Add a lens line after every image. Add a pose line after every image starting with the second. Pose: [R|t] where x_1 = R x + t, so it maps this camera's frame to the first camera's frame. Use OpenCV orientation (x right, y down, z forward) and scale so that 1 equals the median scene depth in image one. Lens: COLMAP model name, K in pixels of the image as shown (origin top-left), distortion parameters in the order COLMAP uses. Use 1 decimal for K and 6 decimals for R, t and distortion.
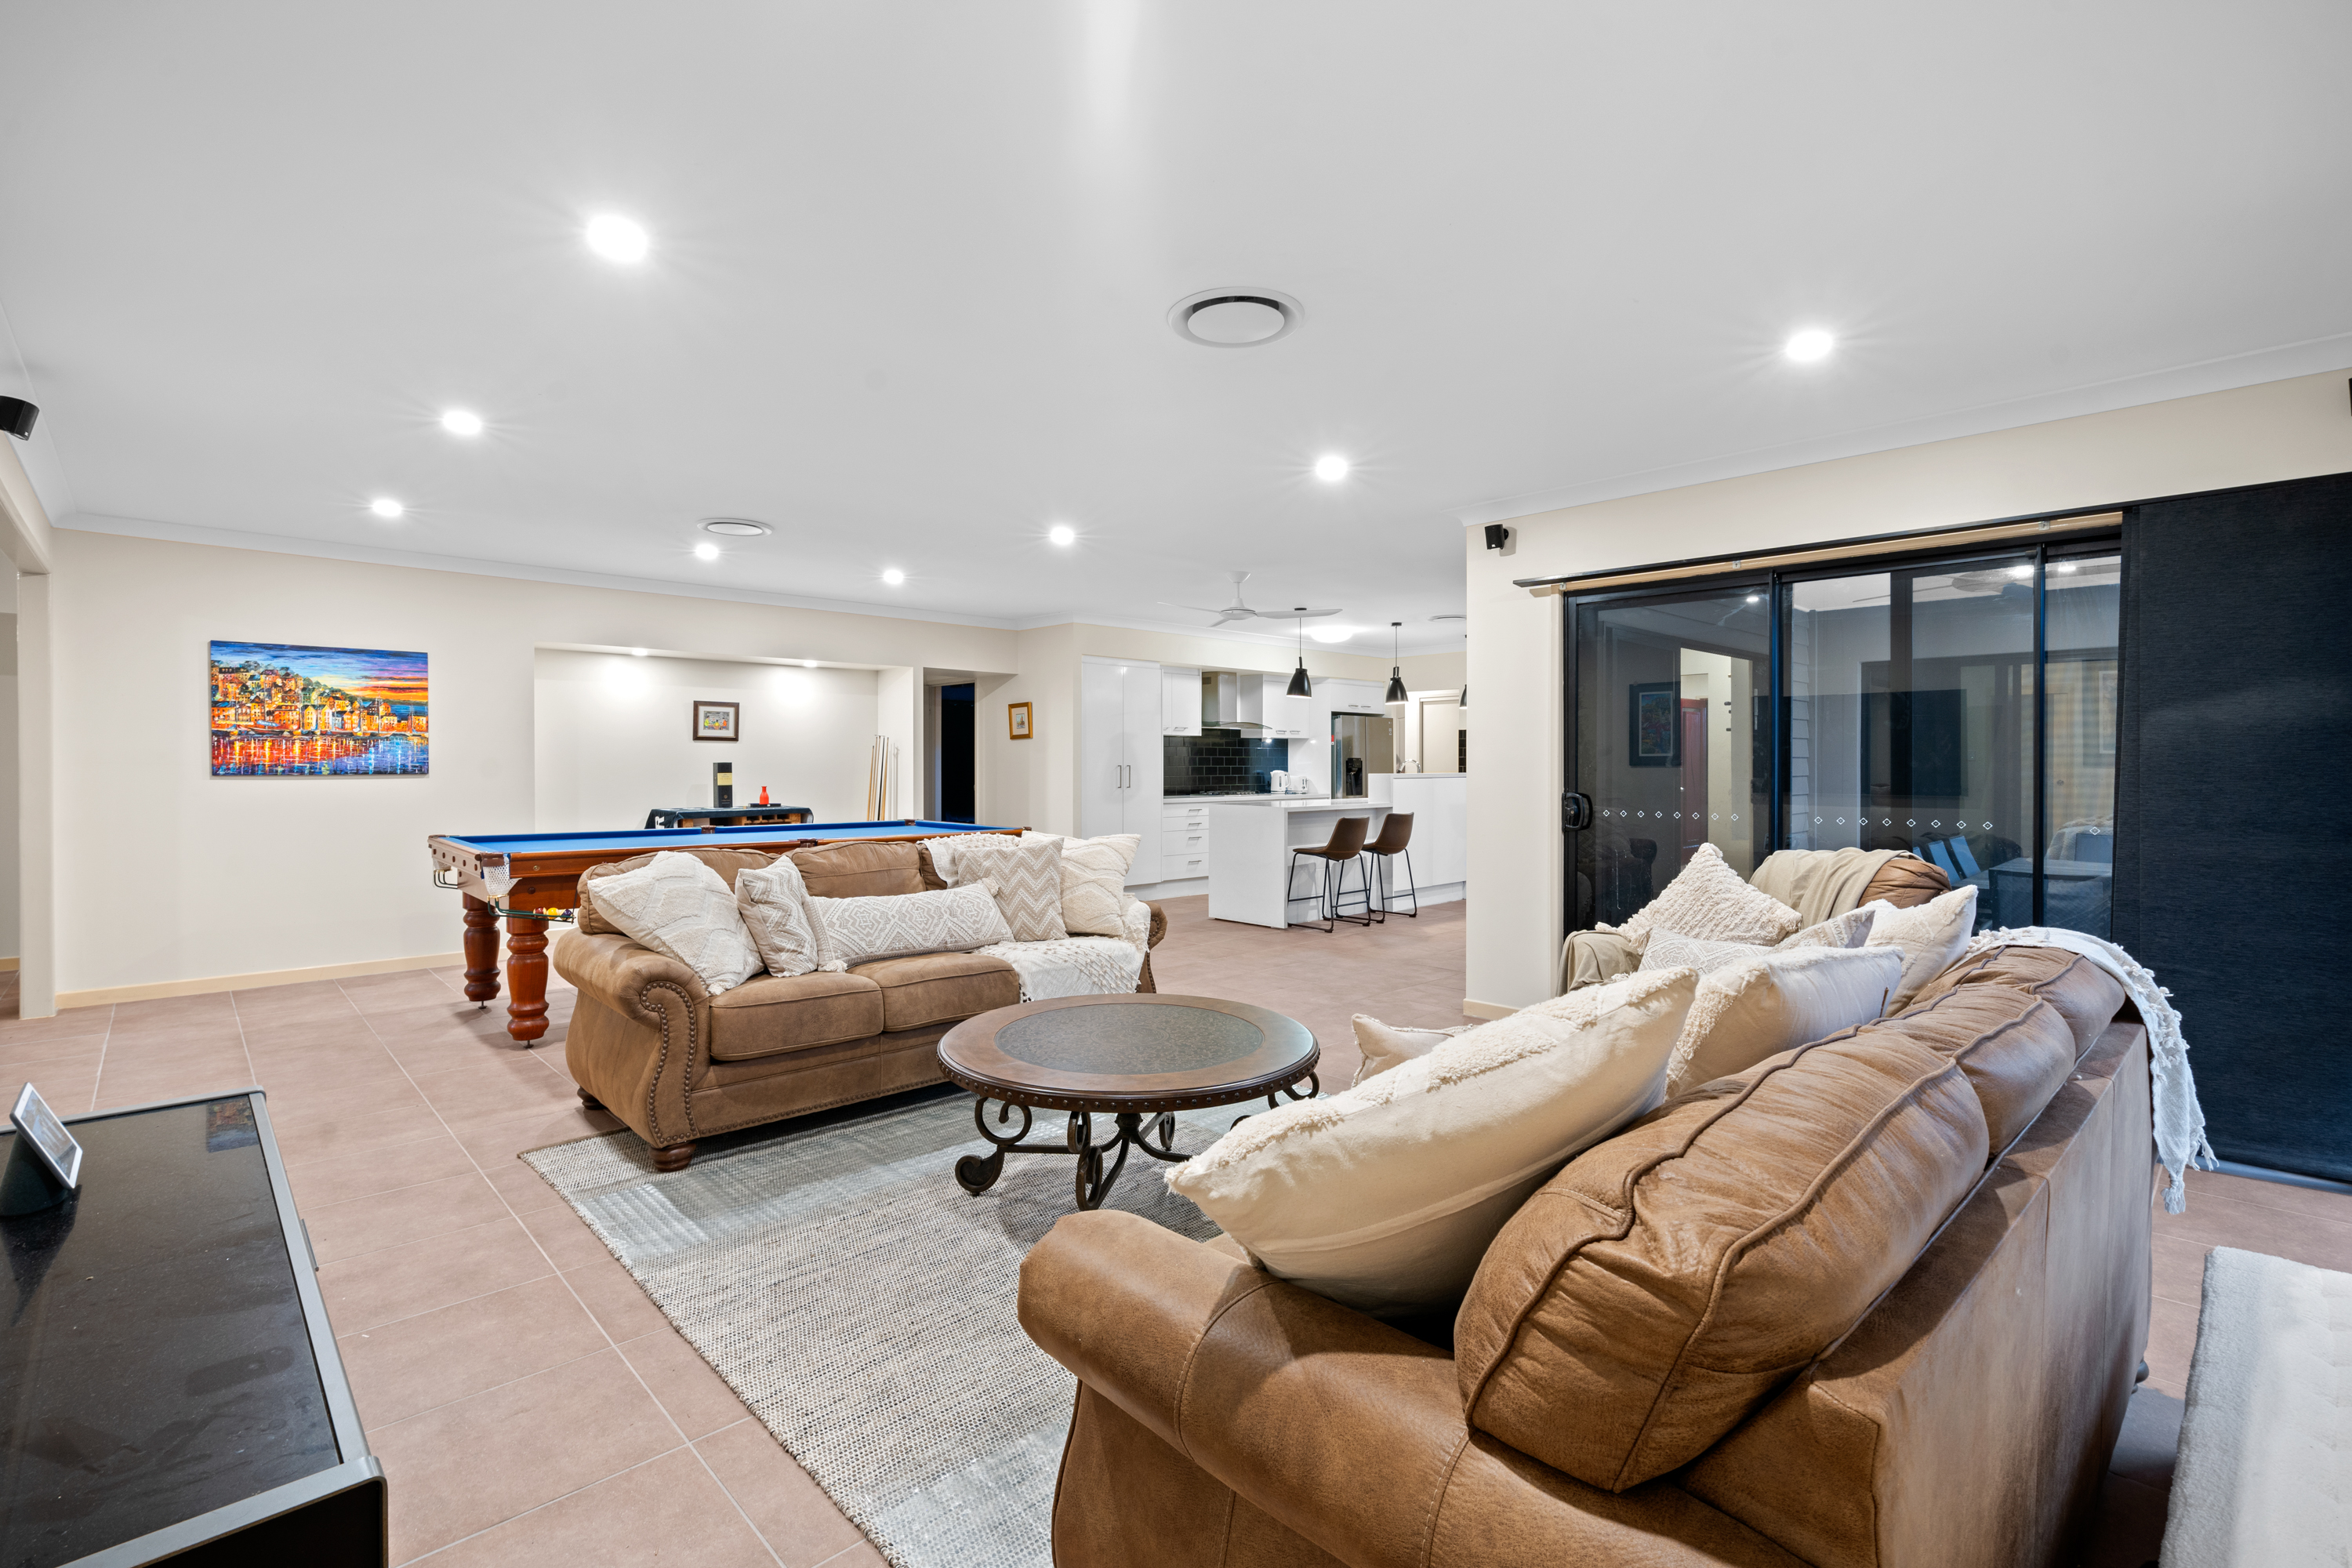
lens RADIAL K [[1064.3, 0, 1180.1], [0, 1064.3, 750.8], [0, 0, 1]] dist [-0.001834, -0.000032]
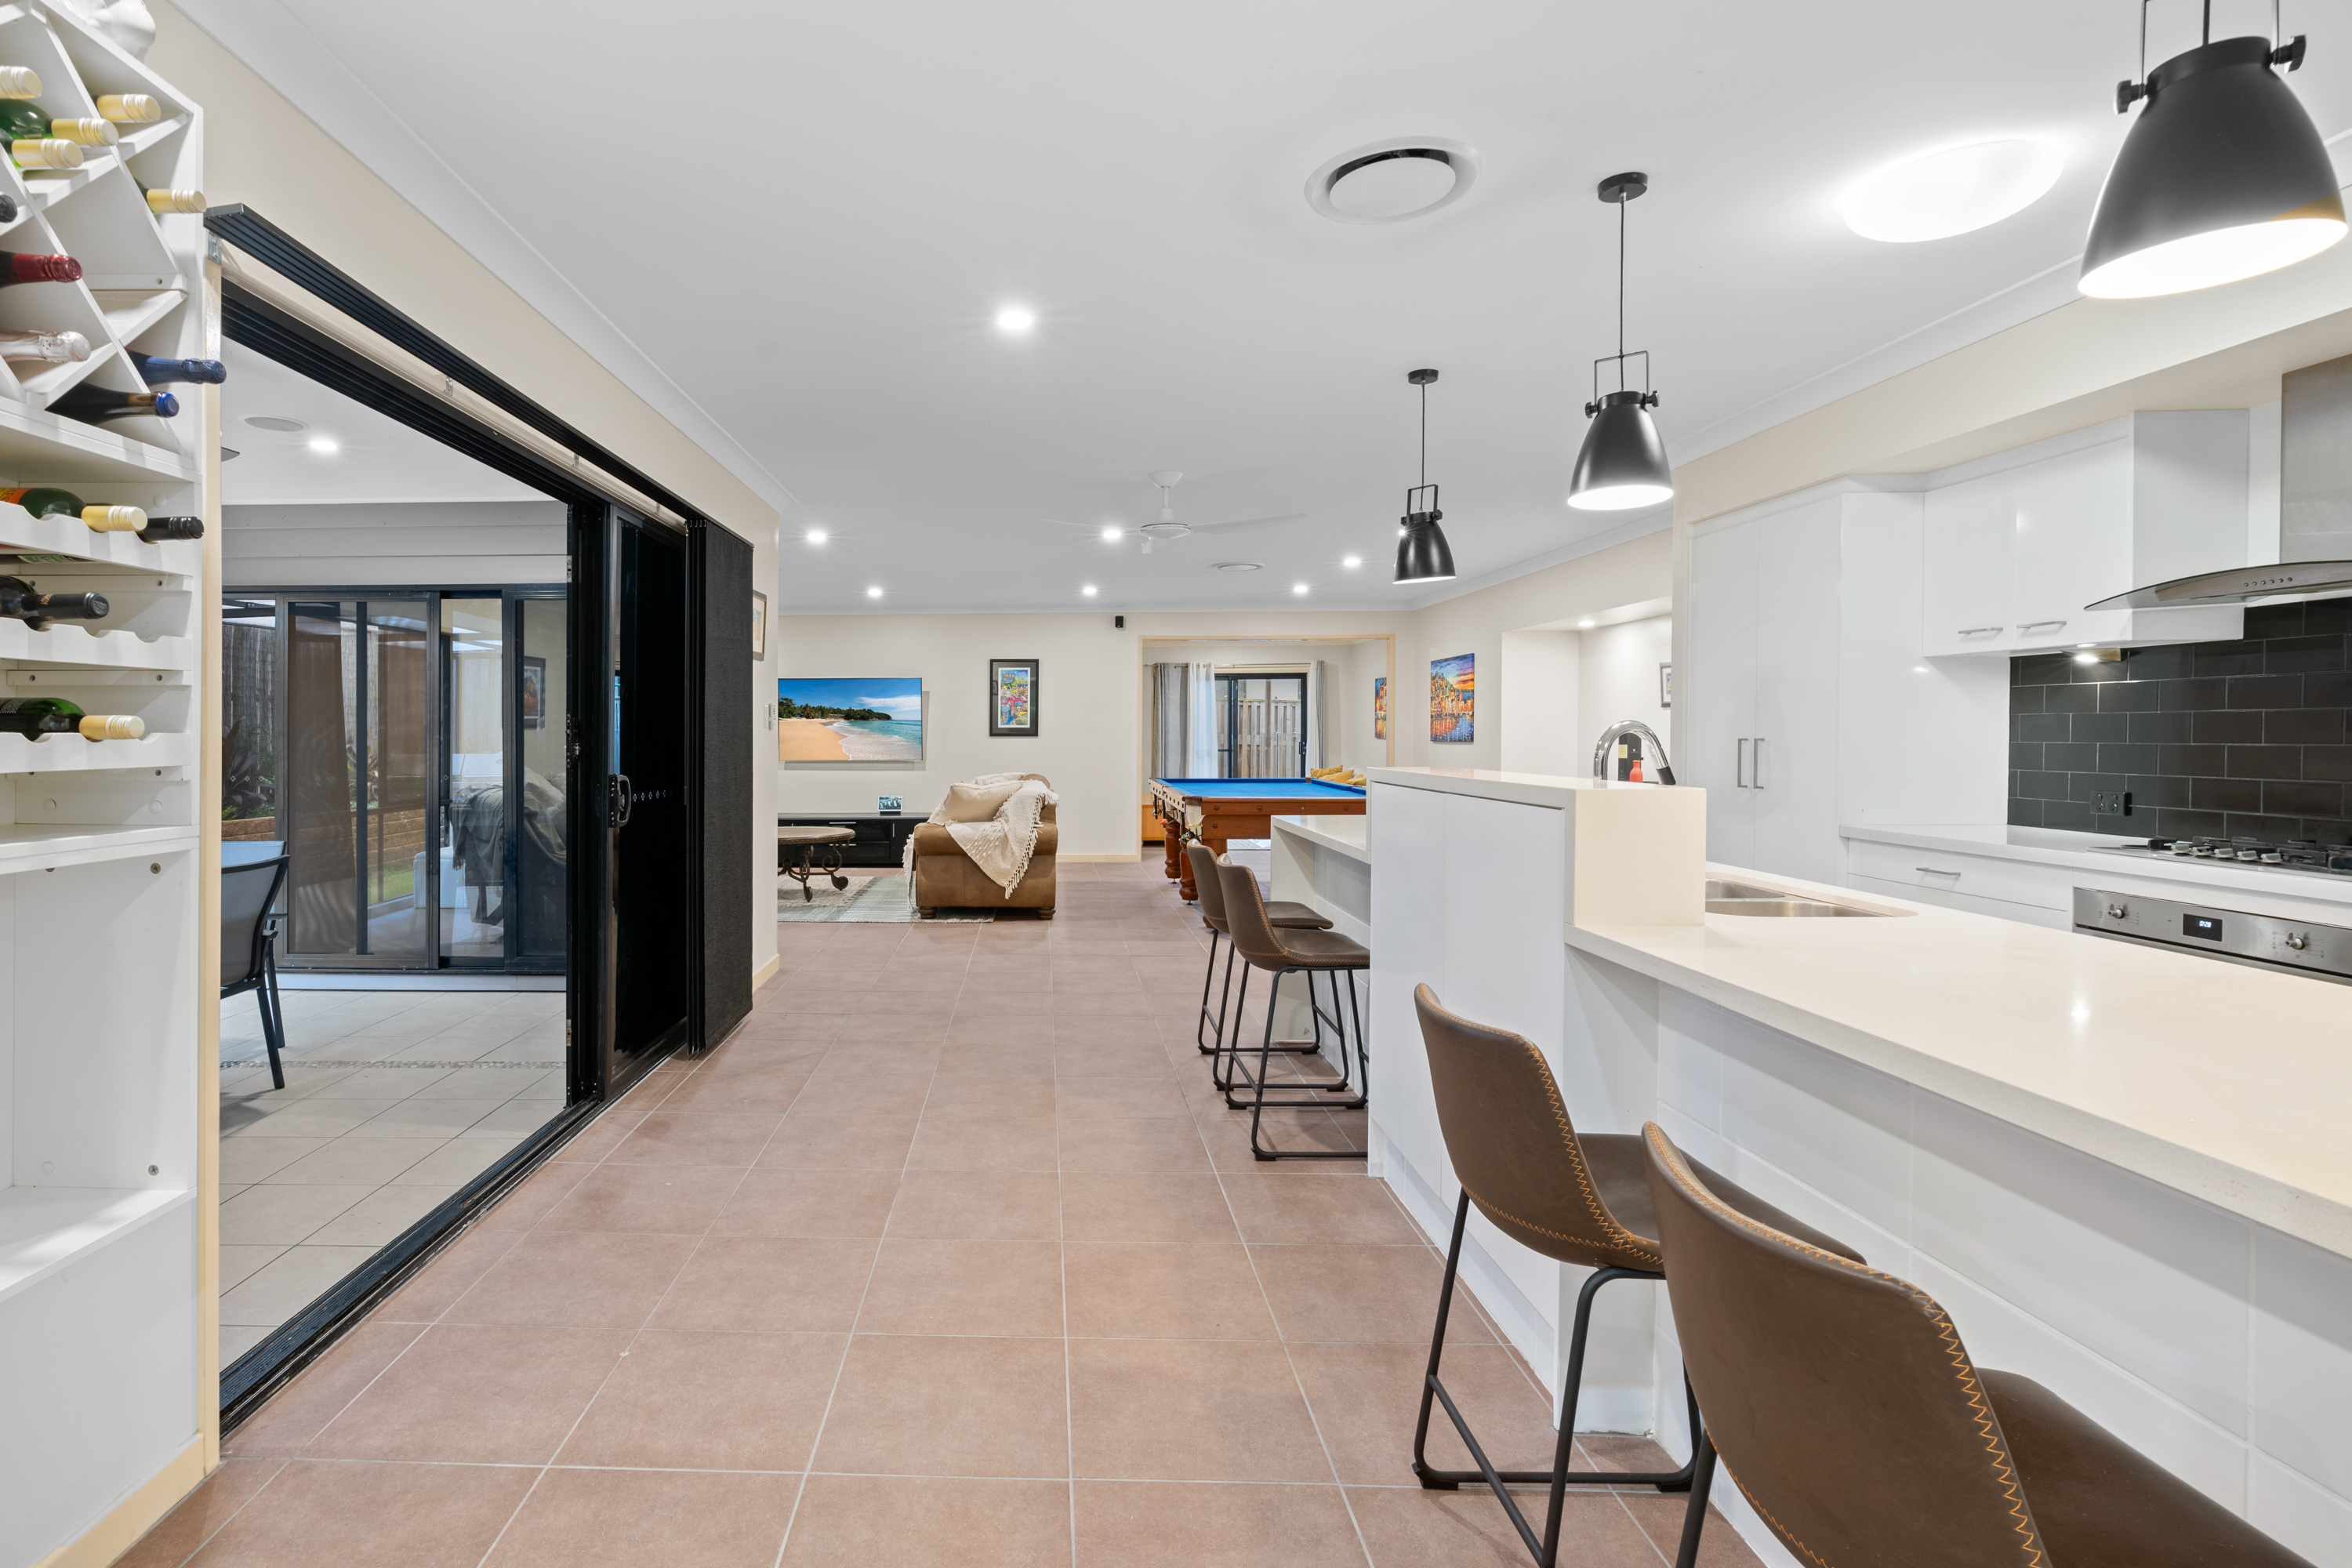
lens RADIAL K [[1064.3, 0, 1180.1], [0, 1064.3, 750.8], [0, 0, 1]] dist [-0.001834, -0.000032]
pose [[-0.594631, 0.015759, -0.803844, 0.378219], [0.014816, 0.999853, 0.008641, 0.009352], [0.803862, -0.006771, -0.594777, 0.891066]]
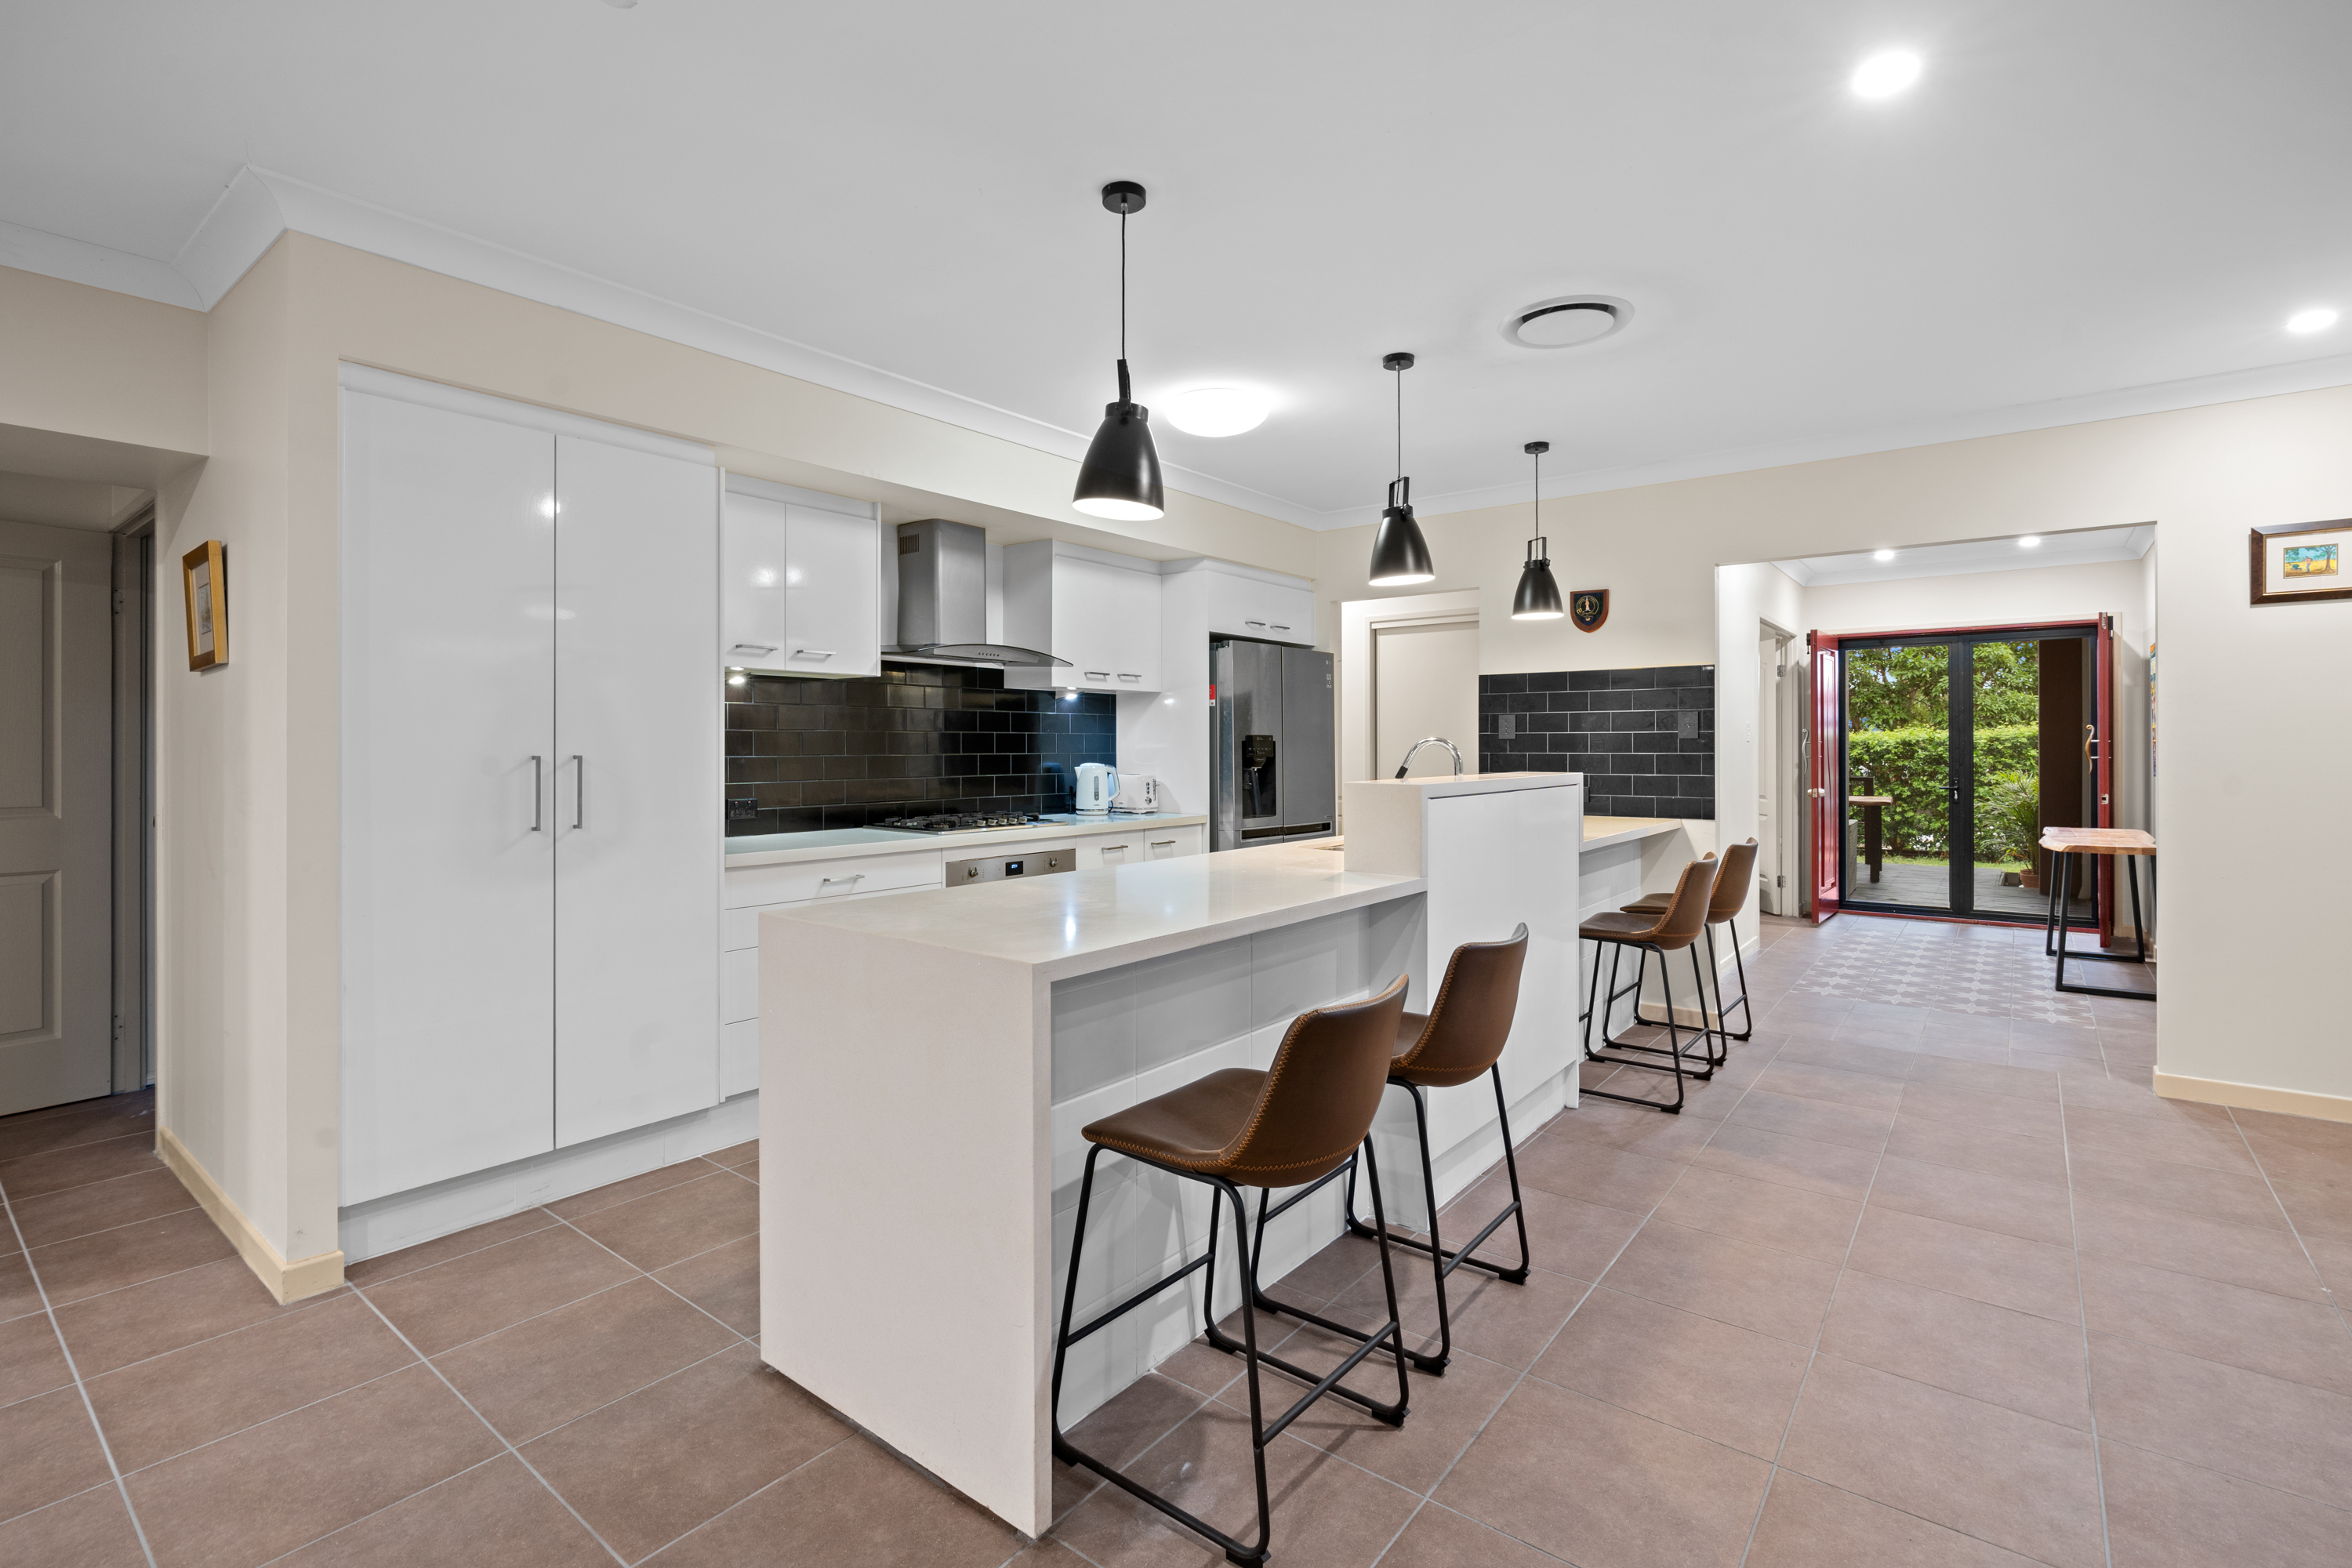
lens RADIAL K [[1064.3, 0, 1180.1], [0, 1064.3, 750.8], [0, 0, 1]] dist [-0.001834, -0.000032]
pose [[0.991218, -0.000510, 0.132240, 0.070939], [-0.001570, 0.999877, 0.015628, 0.006403], [-0.132232, -0.015699, 0.991094, 0.562244]]
